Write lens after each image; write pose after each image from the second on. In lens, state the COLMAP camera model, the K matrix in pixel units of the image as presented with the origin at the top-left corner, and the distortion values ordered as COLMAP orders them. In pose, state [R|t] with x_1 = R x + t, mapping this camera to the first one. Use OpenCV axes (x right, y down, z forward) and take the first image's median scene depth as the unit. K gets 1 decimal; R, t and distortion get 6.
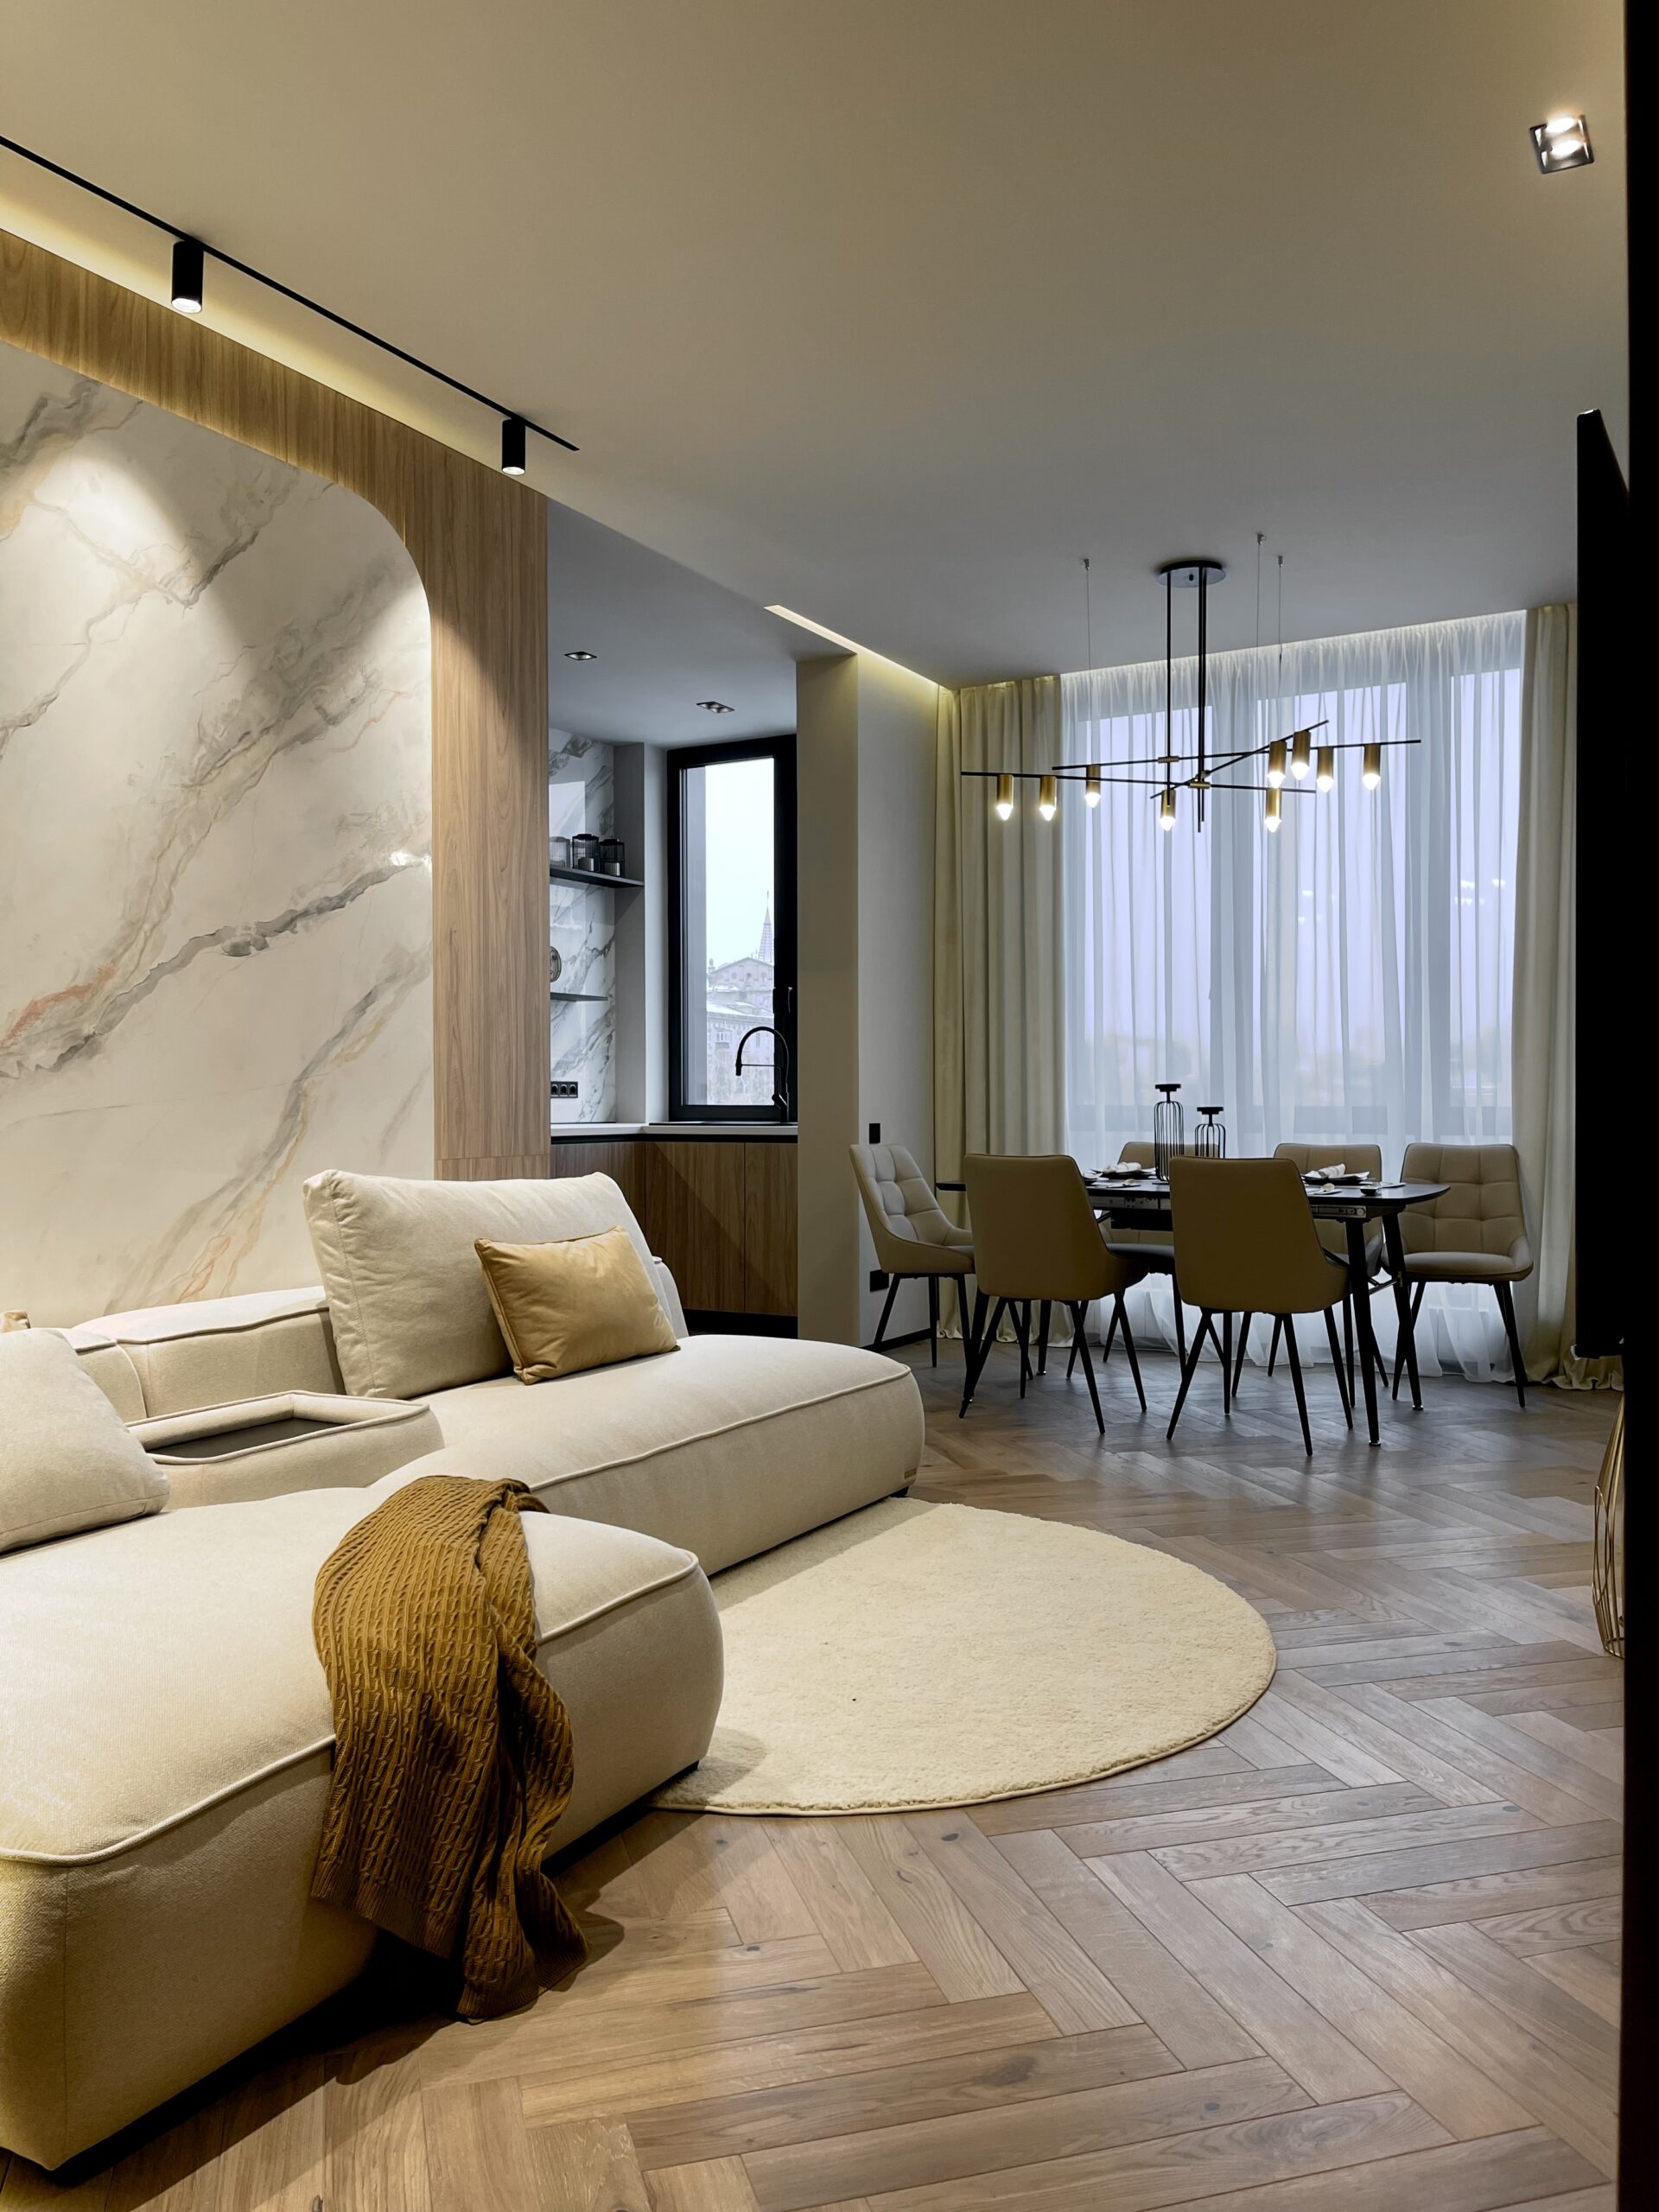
lens RADIAL K [[1622.0, 0, 829.5], [0, 1622.0, 1106.0], [0, 0, 1]] dist [0.043224, -0.000637]
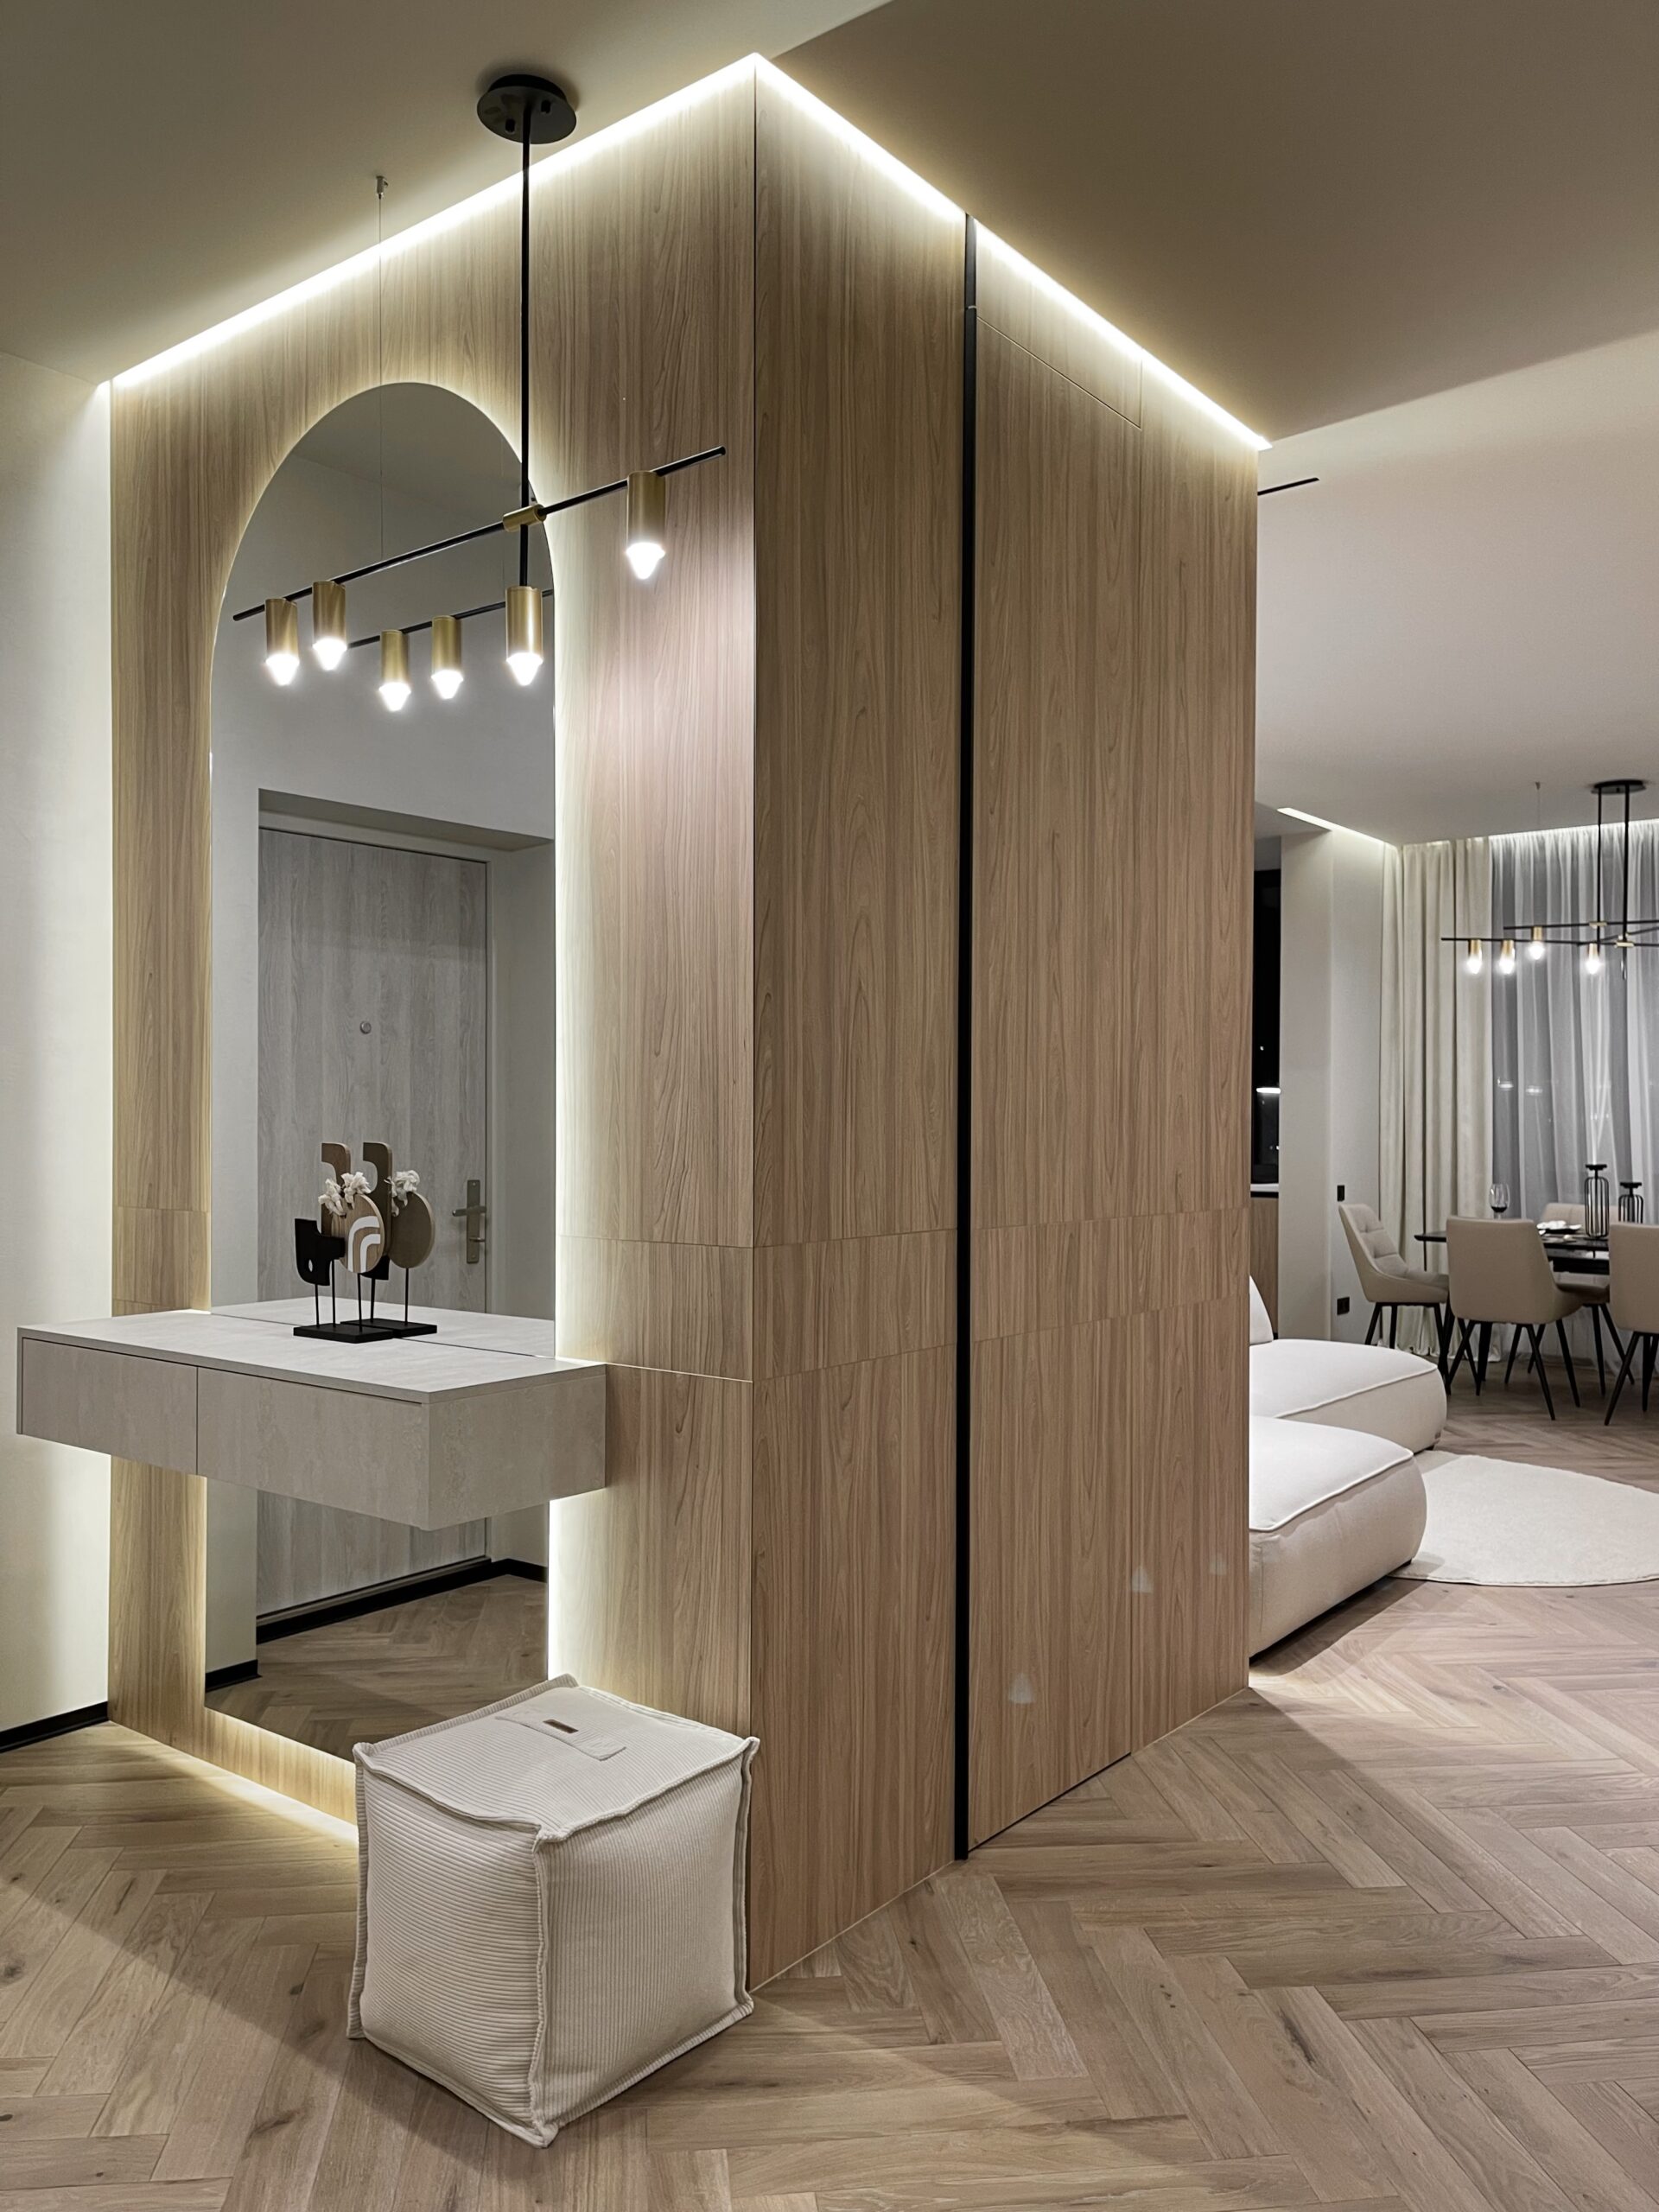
lens RADIAL K [[1622.0, 0, 829.5], [0, 1622.0, 1106.0], [0, 0, 1]] dist [0.043224, -0.000637]
pose [[0.986119, 0.003353, -0.166006, -0.194698], [-0.005100, 0.999936, -0.010099, -0.045861], [0.165962, 0.010805, 0.986073, -0.443445]]
